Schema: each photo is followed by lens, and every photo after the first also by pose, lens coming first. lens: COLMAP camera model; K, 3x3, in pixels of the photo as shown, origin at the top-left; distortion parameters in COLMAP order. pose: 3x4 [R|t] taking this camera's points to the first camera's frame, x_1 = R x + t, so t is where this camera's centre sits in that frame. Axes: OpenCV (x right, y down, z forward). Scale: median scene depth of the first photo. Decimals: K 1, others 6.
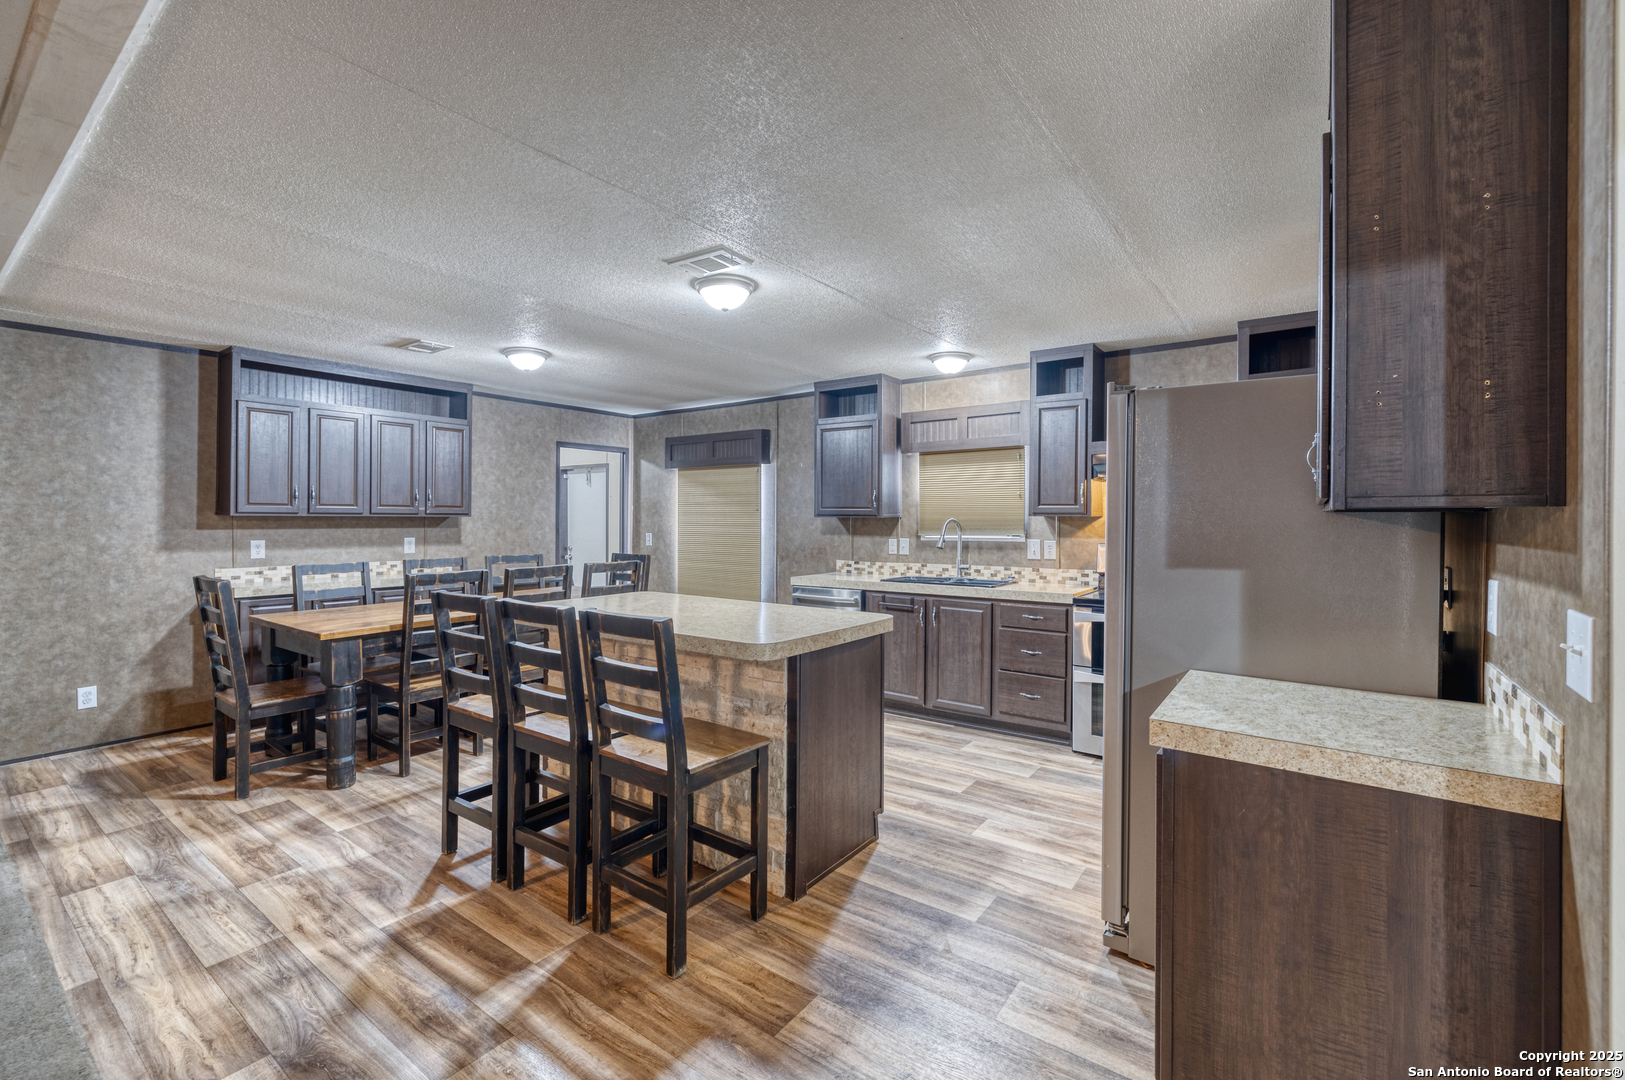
lens RADIAL K [[700.4, 0, 807.6], [0, 700.4, 524.5], [0, 0, 1]] dist [-0.001368, -0.001128]
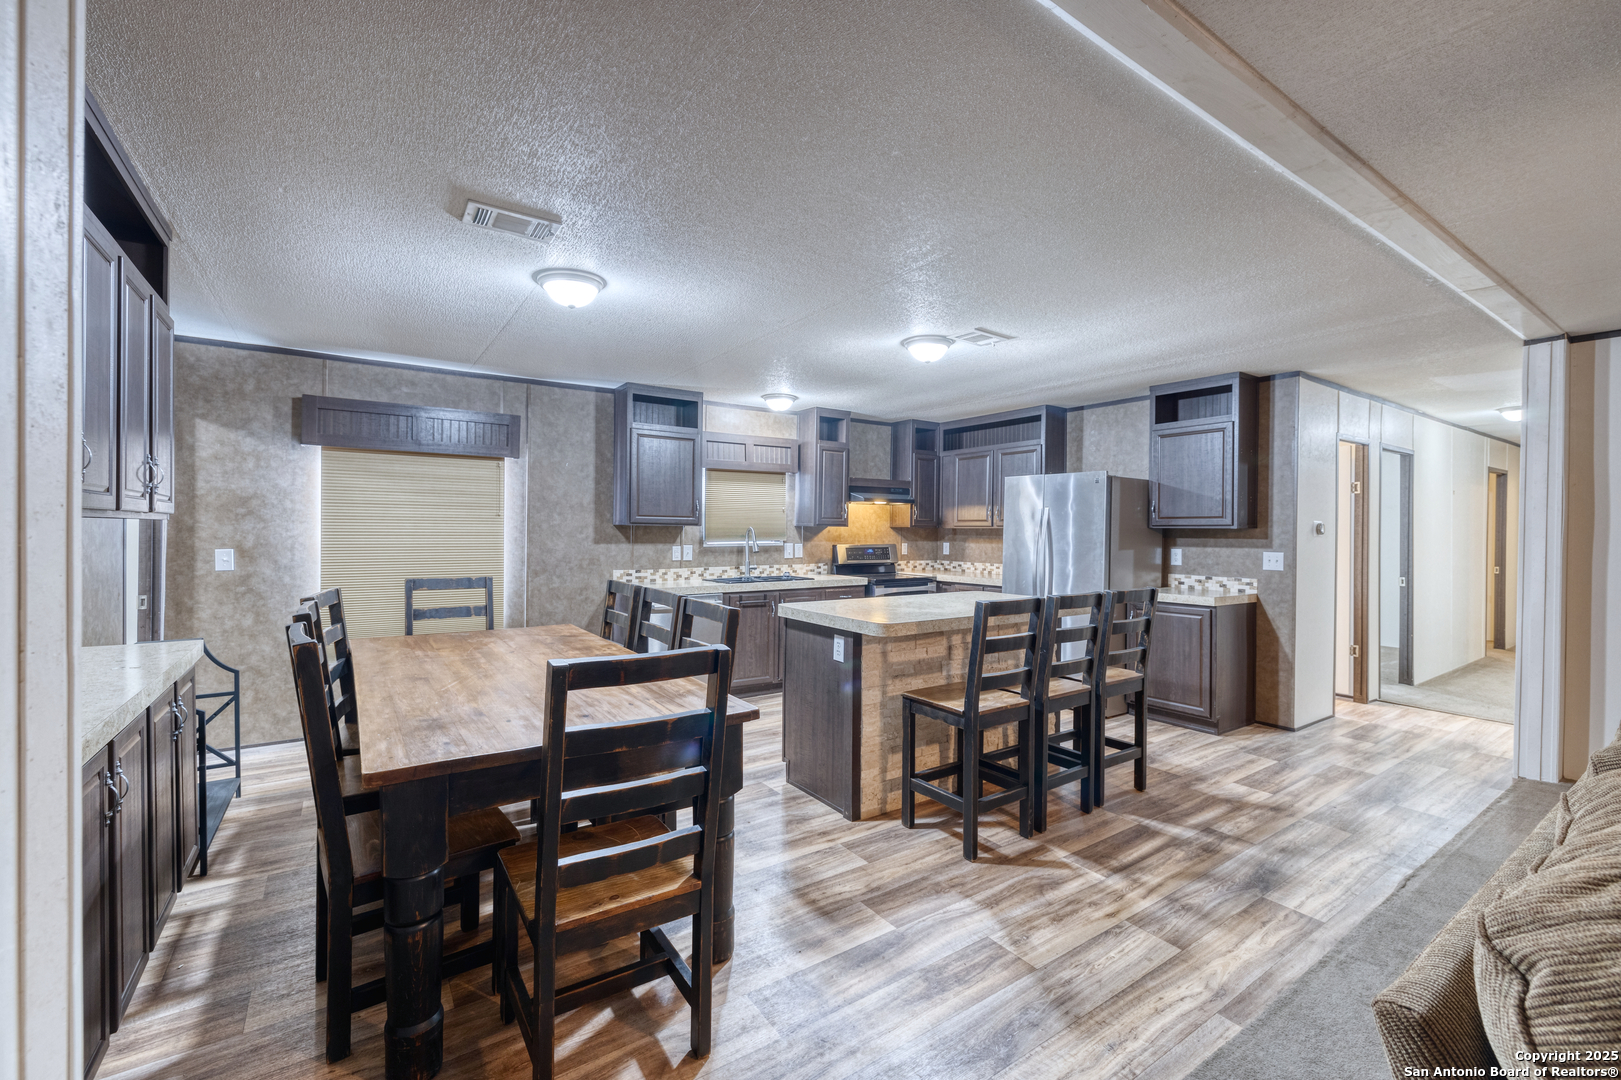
lens RADIAL K [[698.7, 0, 804.6], [0, 698.7, 535.2], [0, 0, 1]] dist [-0.001368, -0.001128]
pose [[0.317985, -0.008212, 0.948060, -1.231858], [0.001014, 0.999965, 0.008321, -0.006973], [-0.948095, -0.001685, 0.317982, 0.724903]]
